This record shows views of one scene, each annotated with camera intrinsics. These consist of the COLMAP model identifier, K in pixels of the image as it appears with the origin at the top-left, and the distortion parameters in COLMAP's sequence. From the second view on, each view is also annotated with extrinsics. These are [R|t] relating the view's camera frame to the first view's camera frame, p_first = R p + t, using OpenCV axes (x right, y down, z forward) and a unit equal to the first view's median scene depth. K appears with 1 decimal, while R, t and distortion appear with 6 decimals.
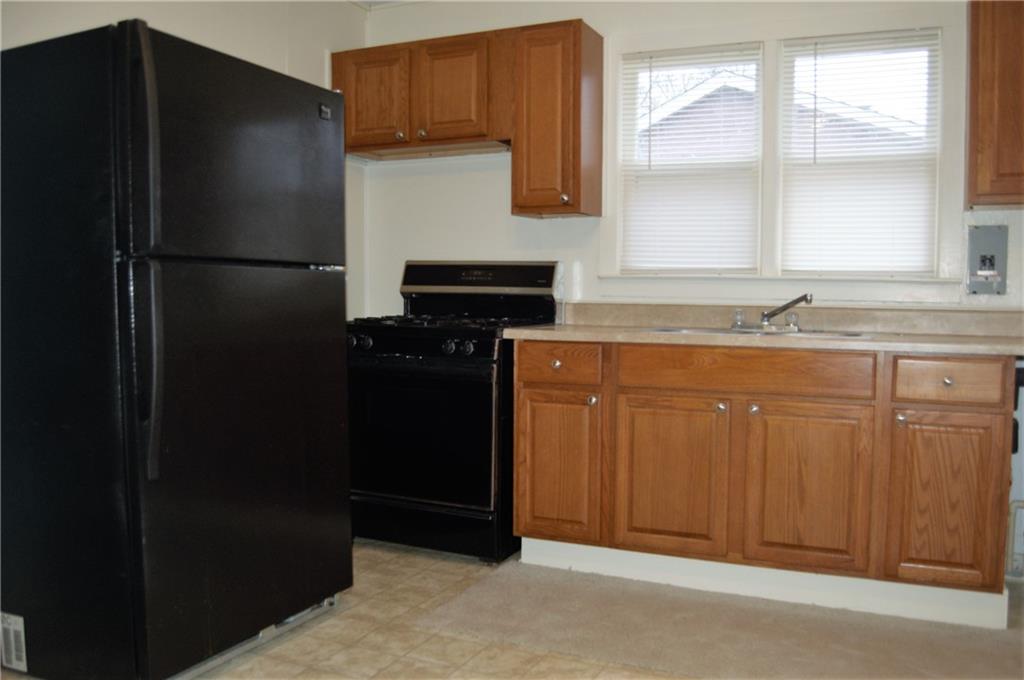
lens RADIAL K [[846.3, 0, 540.1], [0, 846.3, 344.3], [0, 0, 1]] dist [-0.073441, -0.012081]
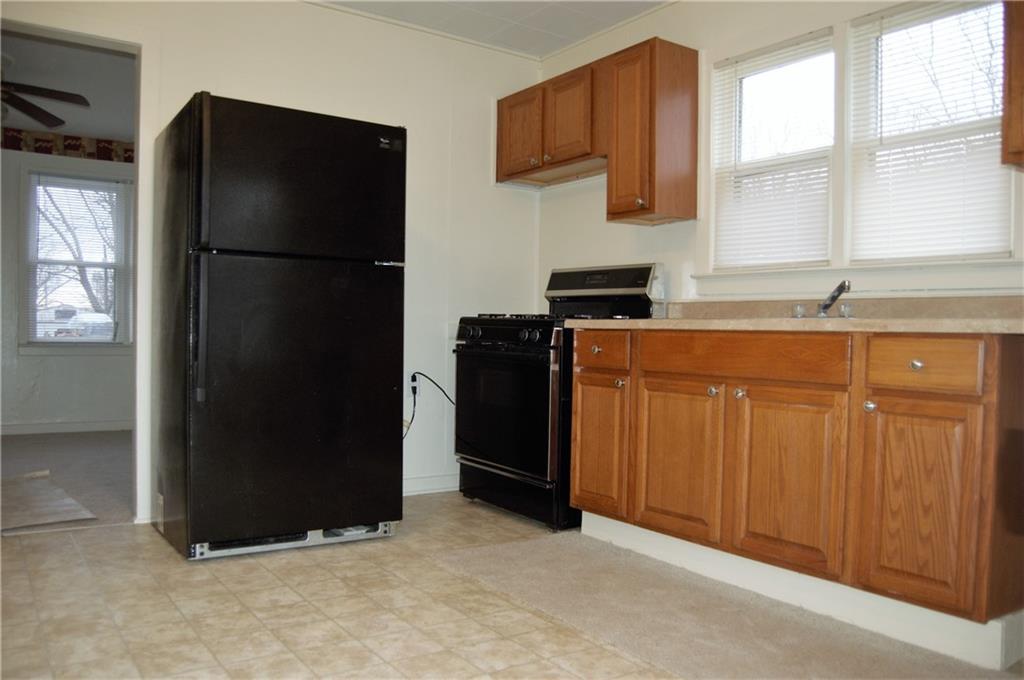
lens RADIAL K [[788.5, 0, 514.2], [0, 788.5, 339.4], [0, 0, 1]] dist [-0.067209, -0.003400]
pose [[0.856551, 0.011671, -0.515931, 0.450566], [-0.040221, 0.998213, -0.044195, 0.058778], [0.514493, 0.058606, 0.855489, 0.069594]]
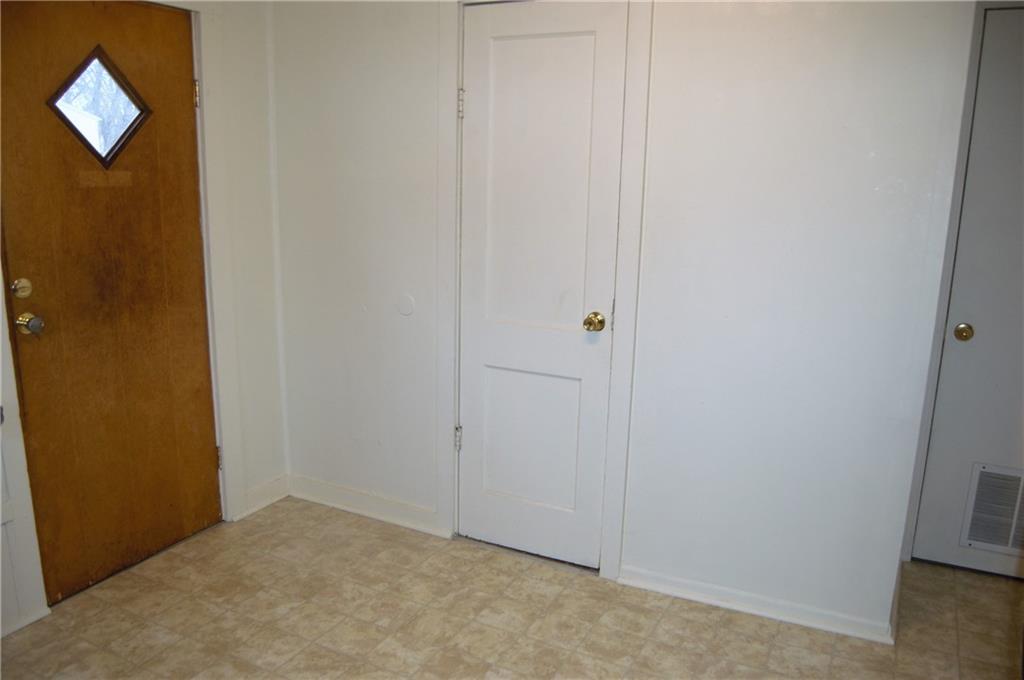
lens RADIAL K [[846.3, 0, 512.0], [0, 846.3, 341.7], [0, 0, 1]] dist [-0.073441, -0.012081]
pose [[-0.997062, -0.048295, 0.059452, -0.201738], [-0.031032, 0.964318, 0.262922, -0.230586], [-0.070029, 0.260305, -0.962984, 1.420403]]
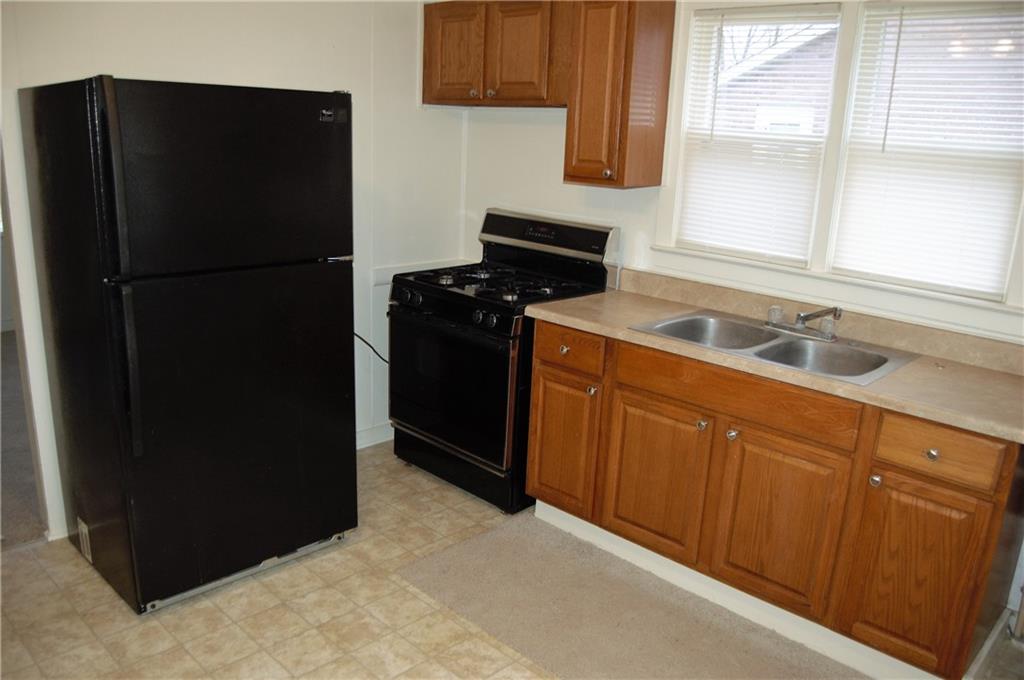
lens RADIAL K [[787.4, 0, 511.1], [0, 787.4, 345.5], [0, 0, 1]] dist [-0.071198, 0.005285]
pose [[0.937699, 0.121993, -0.325328, 0.266337], [-0.056227, 0.977272, 0.204397, -0.171486], [0.342869, -0.173370, 0.923246, 0.094771]]
